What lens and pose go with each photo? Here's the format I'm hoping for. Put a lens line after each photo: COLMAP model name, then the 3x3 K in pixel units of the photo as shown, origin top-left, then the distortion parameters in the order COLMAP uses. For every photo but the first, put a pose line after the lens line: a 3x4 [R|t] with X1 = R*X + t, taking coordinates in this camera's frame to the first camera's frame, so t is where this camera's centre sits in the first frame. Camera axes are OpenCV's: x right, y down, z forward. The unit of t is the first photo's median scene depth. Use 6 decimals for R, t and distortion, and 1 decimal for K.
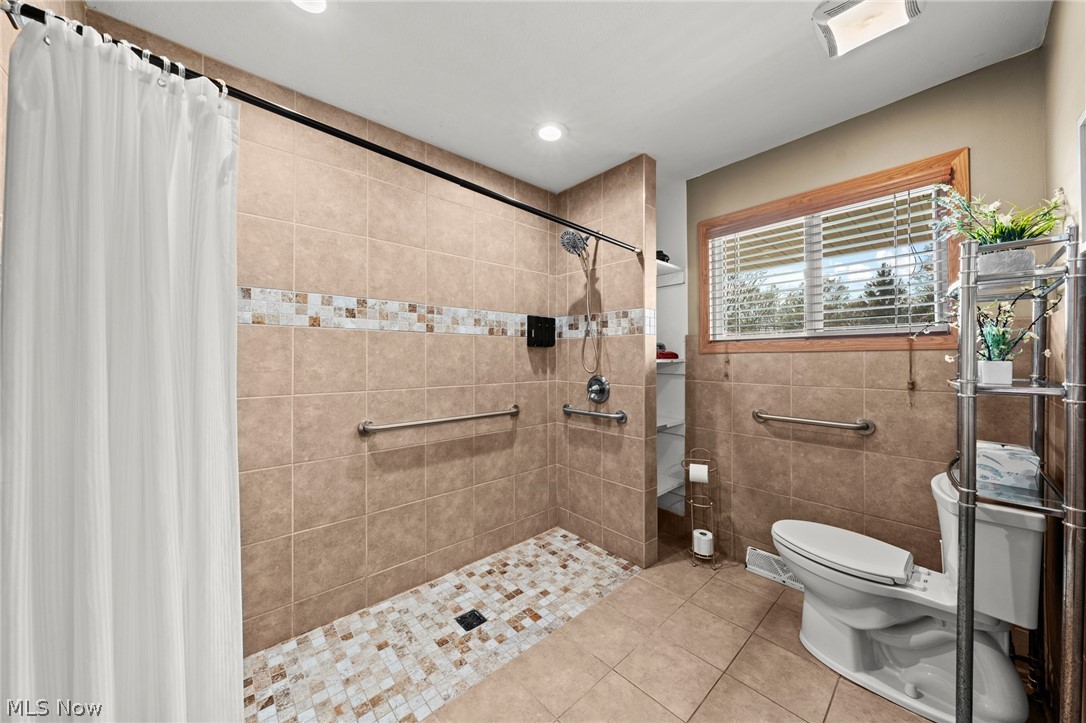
lens RADIAL K [[370.4, 0, 523.0], [0, 370.4, 356.2], [0, 0, 1]] dist [-0.002506, 0.000076]
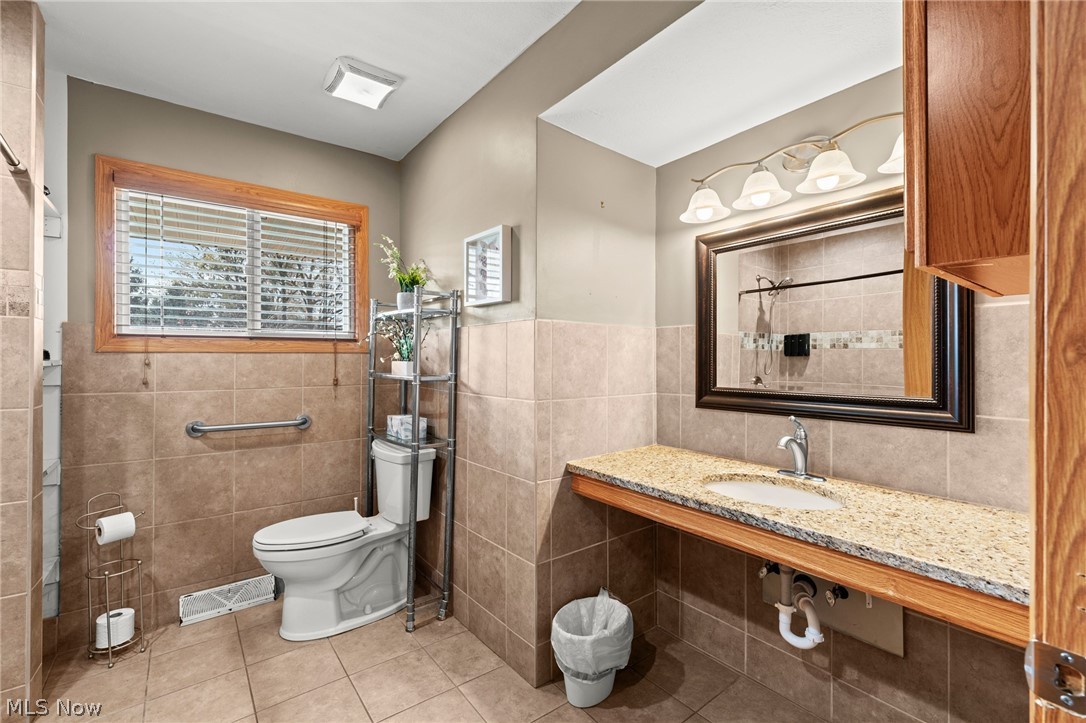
lens RADIAL K [[479.9, 0, 553.4], [0, 479.9, 358.4], [0, 0, 1]] dist [-0.001758, 0.000962]
pose [[0.032452, 0.004076, 0.999465, -0.414892], [-0.005667, 0.999976, -0.003895, 0.002963], [-0.999457, -0.005537, 0.032475, 0.179309]]
